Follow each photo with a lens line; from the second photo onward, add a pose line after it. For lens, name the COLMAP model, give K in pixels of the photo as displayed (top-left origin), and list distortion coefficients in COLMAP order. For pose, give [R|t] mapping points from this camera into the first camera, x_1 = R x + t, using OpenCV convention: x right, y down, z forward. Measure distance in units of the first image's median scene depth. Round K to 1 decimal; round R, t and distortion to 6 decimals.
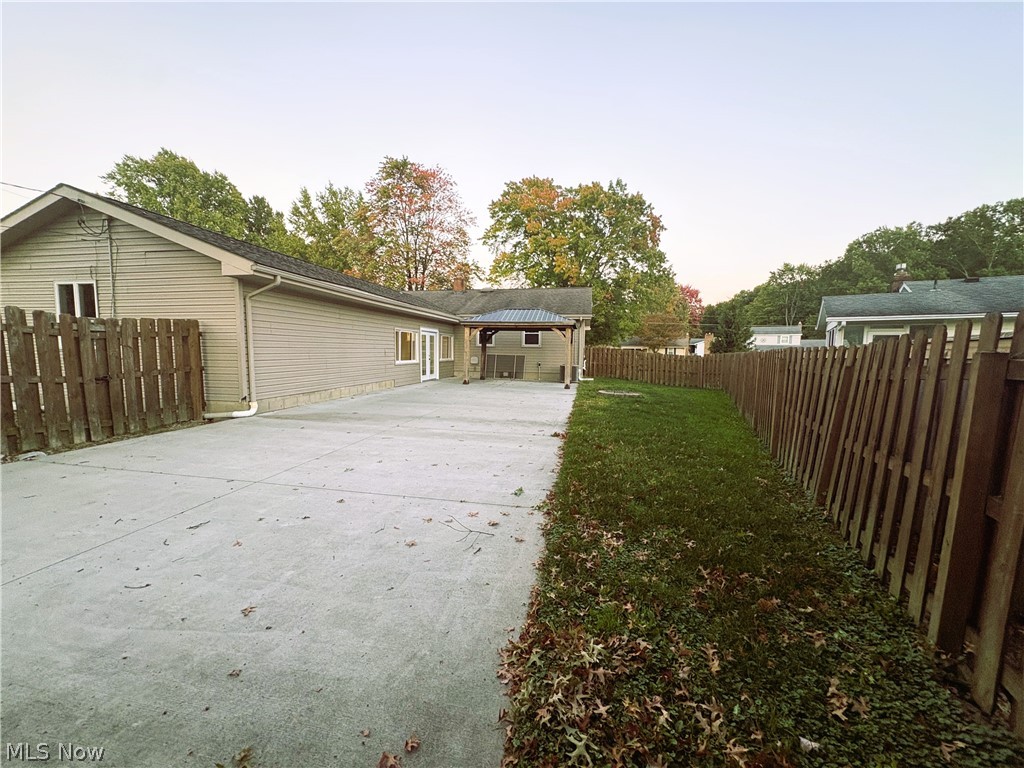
lens RADIAL K [[408.2, 0, 512.1], [0, 408.2, 386.9], [0, 0, 1]] dist [-0.001206, 0.000247]
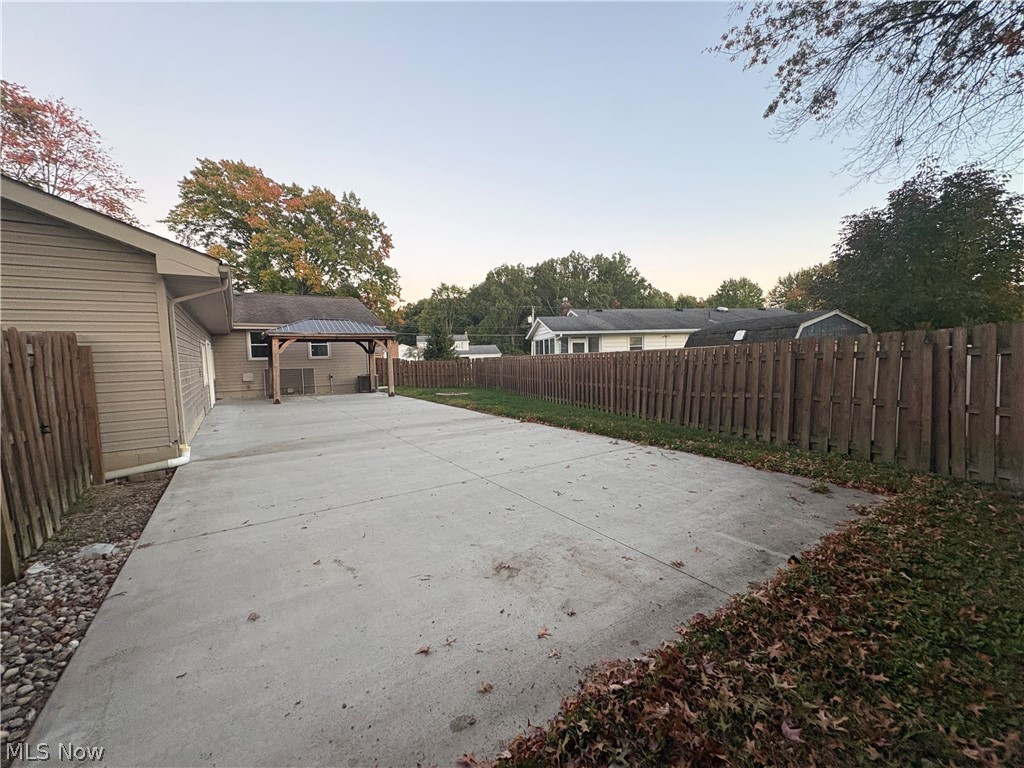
lens RADIAL K [[408.2, 0, 515.3], [0, 408.2, 386.1], [0, 0, 1]] dist [-0.001206, 0.000247]
pose [[0.710506, -0.084557, 0.698593, -0.182410], [0.099309, 0.994867, 0.019416, -0.005595], [-0.696649, 0.055582, 0.715256, 0.011130]]
